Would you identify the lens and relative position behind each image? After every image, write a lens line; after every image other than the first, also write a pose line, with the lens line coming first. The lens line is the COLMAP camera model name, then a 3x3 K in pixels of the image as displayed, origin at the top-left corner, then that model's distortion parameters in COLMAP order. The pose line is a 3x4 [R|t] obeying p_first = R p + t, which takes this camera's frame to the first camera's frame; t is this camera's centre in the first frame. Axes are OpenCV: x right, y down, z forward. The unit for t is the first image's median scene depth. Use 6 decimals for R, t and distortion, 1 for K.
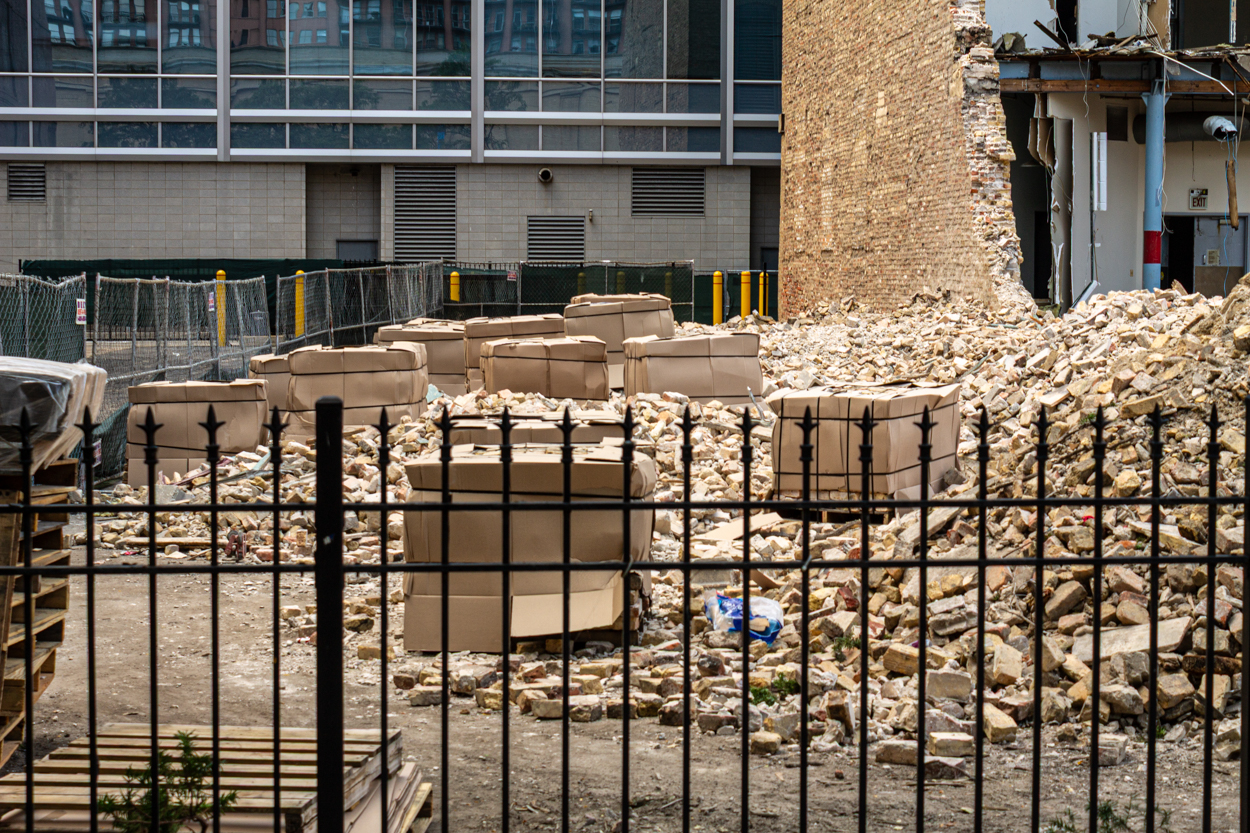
lens RADIAL K [[2343.6, 0, 625.0], [0, 2343.6, 416.5], [0, 0, 1]] dist [-0.027776, -0.088911]
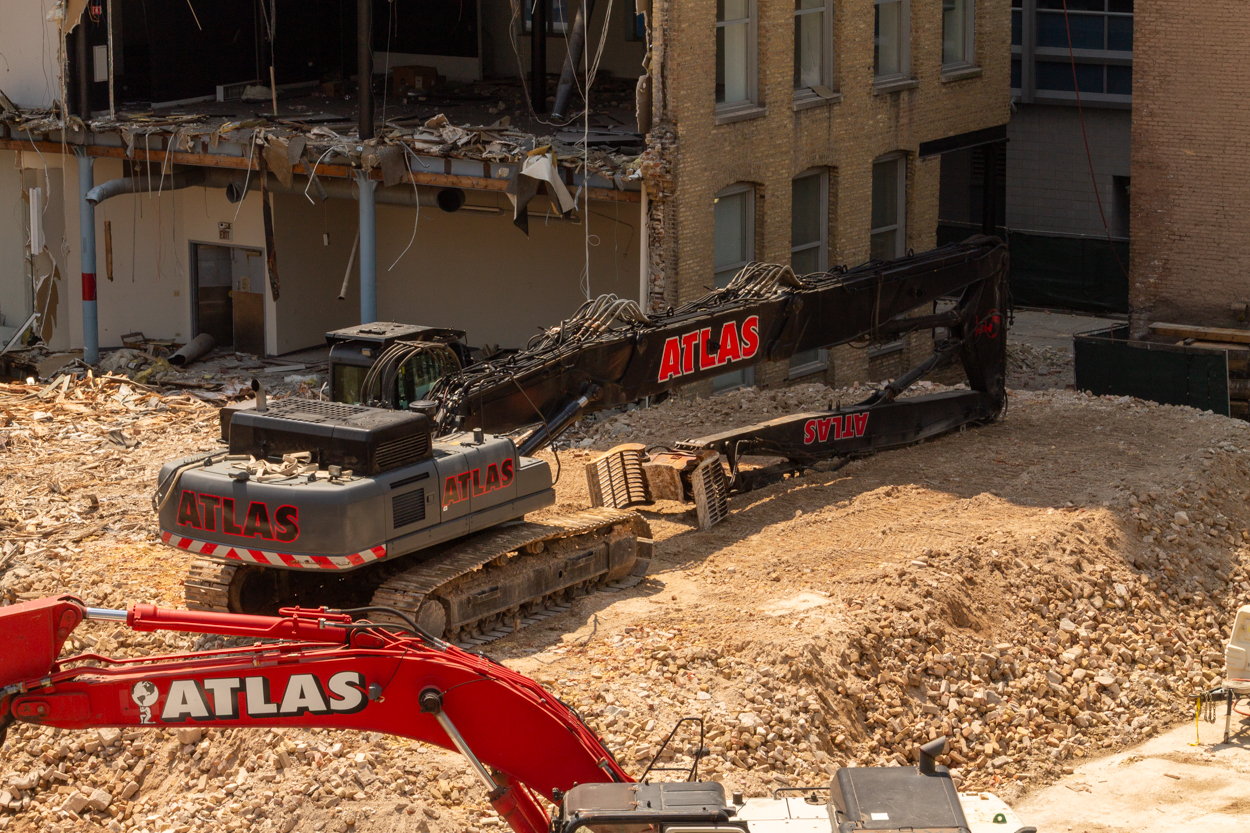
lens RADIAL K [[3661.6, 0, 625.0], [0, 3661.6, 416.5], [0, 0, 1]] dist [-0.076438, -0.435013]
pose [[0.773586, 0.112576, -0.623611, 1.072765], [-0.024716, 0.988705, 0.147823, -0.193765], [0.633209, -0.098940, 0.767631, -0.154025]]
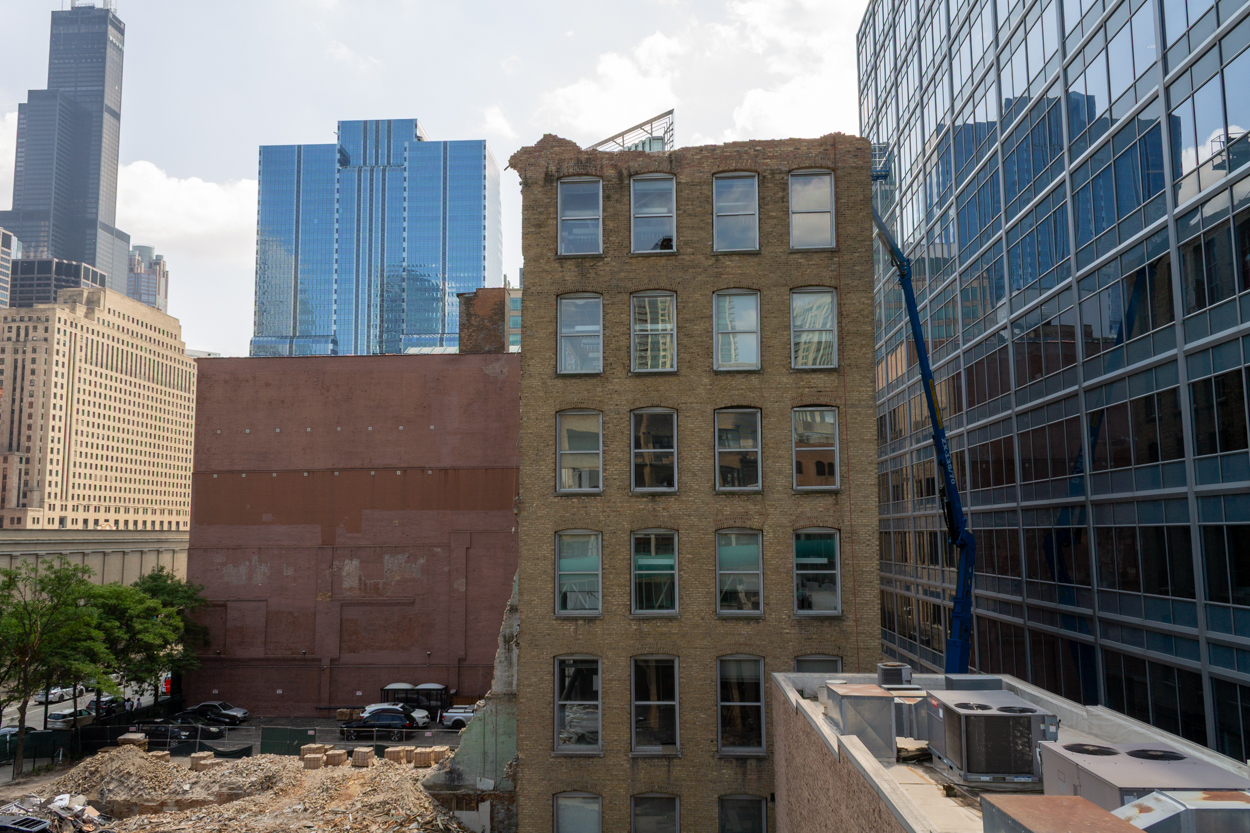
lens RADIAL K [[1012.1, 0, 610.7], [0, 1012.1, 418.7], [0, 0, 1]] dist [0.057594, -0.065088]
pose [[-0.170265, -0.117344, -0.978387, 0.988398], [-0.049484, 0.992650, -0.110443, -0.248307], [0.984155, 0.029610, -0.174820, 0.845316]]
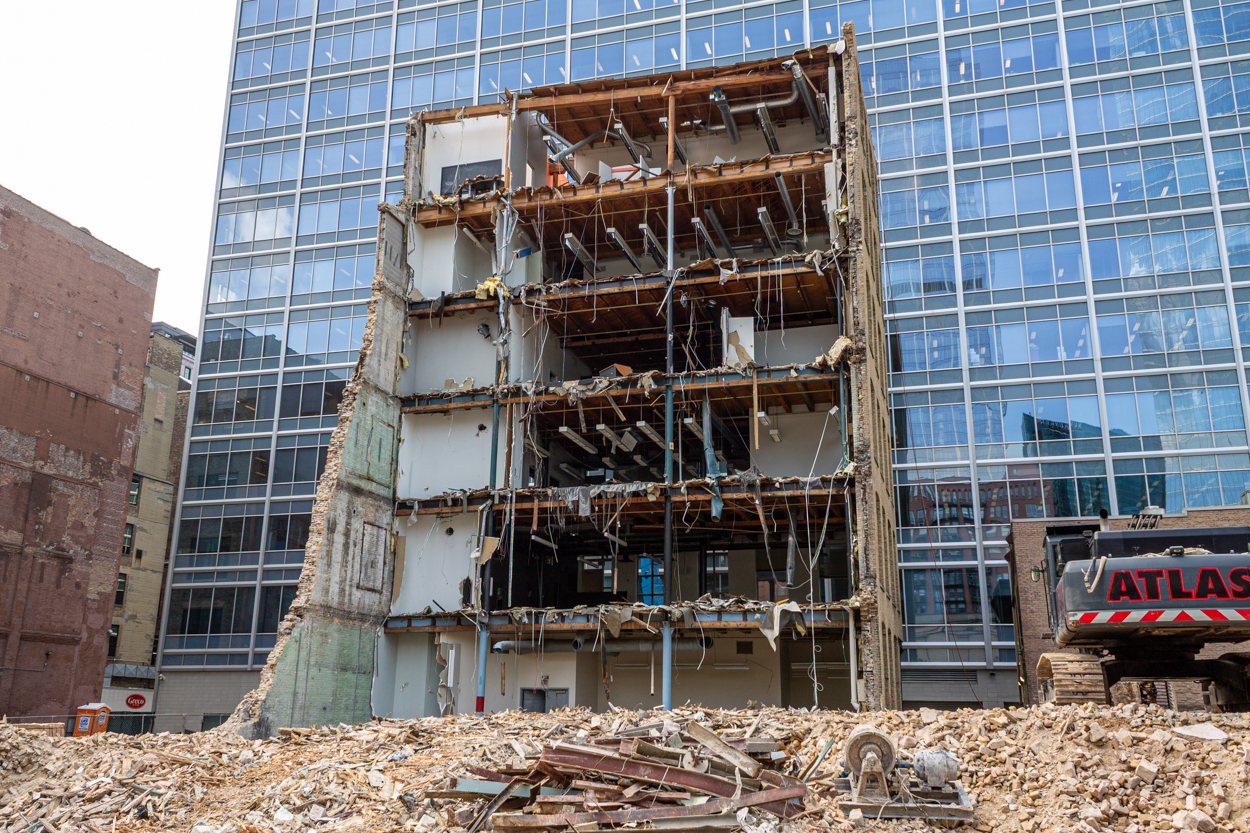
lens RADIAL K [[1097.0, 0, 613.7], [0, 1097.0, 413.8], [0, 0, 1]] dist [0.086430, -0.096454]
pose [[0.920112, -0.100461, -0.378551, 0.508783], [-0.029818, 0.945769, -0.323468, -0.001446], [0.390518, 0.308915, 0.867218, 0.068379]]
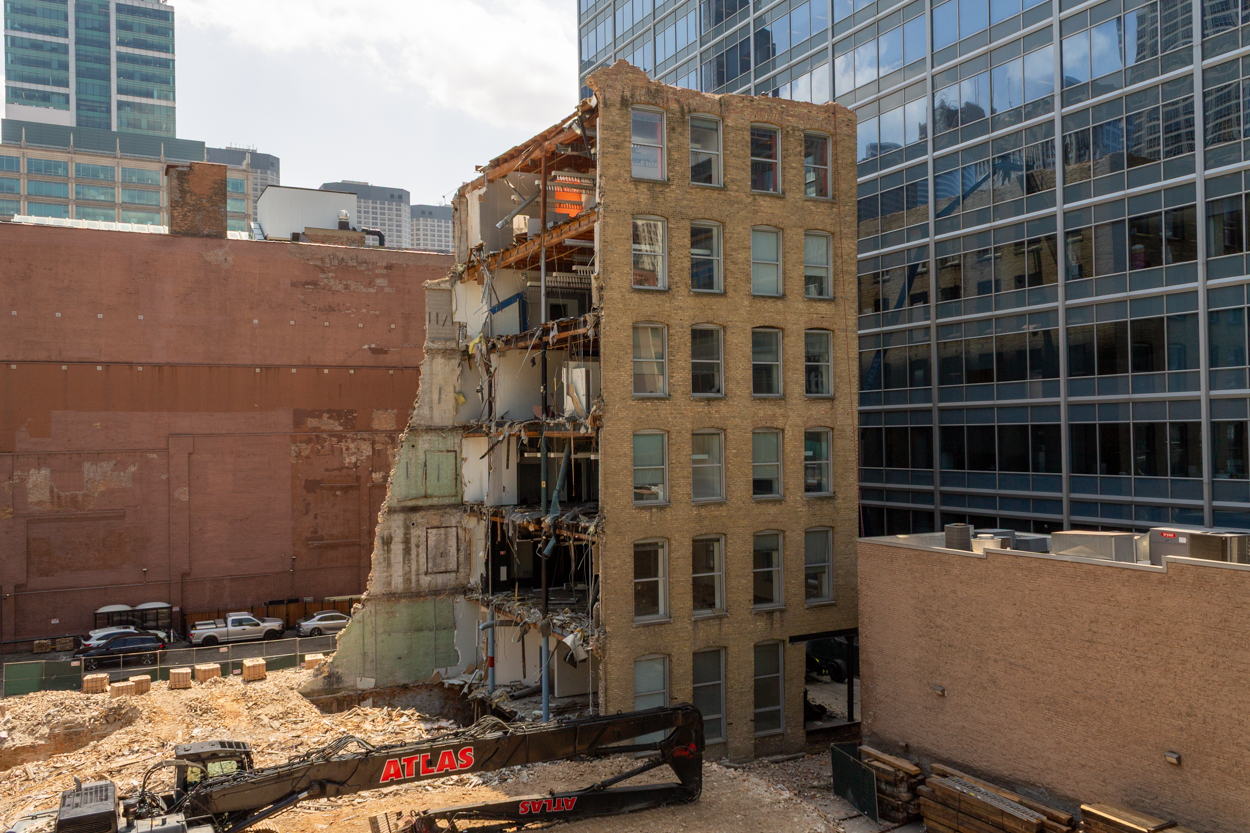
lens RADIAL K [[1020.5, 0, 611.8], [0, 1020.5, 419.9], [0, 0, 1]] dist [0.058034, -0.064504]
pose [[0.361983, -0.023616, -0.931886, 1.021033], [-0.036018, 0.998578, -0.039297, -0.227136], [0.931489, 0.047789, 0.360618, 0.454205]]
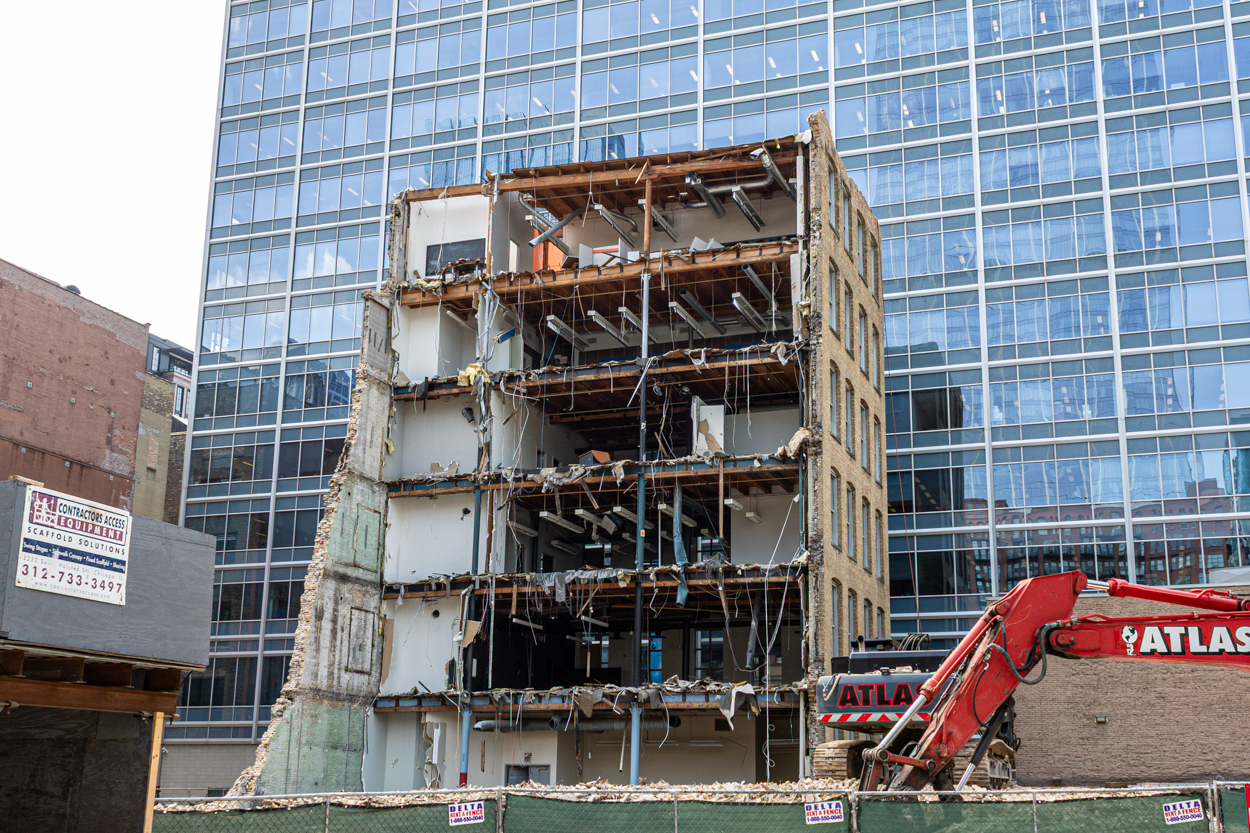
lens RADIAL K [[1405.2, 0, 652.0], [0, 1405.2, 468.5], [0, 0, 1]] dist [0.073272, -0.171776]
pose [[0.900453, -0.094955, -0.424461, 0.677048], [-0.031810, 0.958889, -0.281993, 0.010866], [0.433788, 0.267423, 0.860414, -0.108802]]
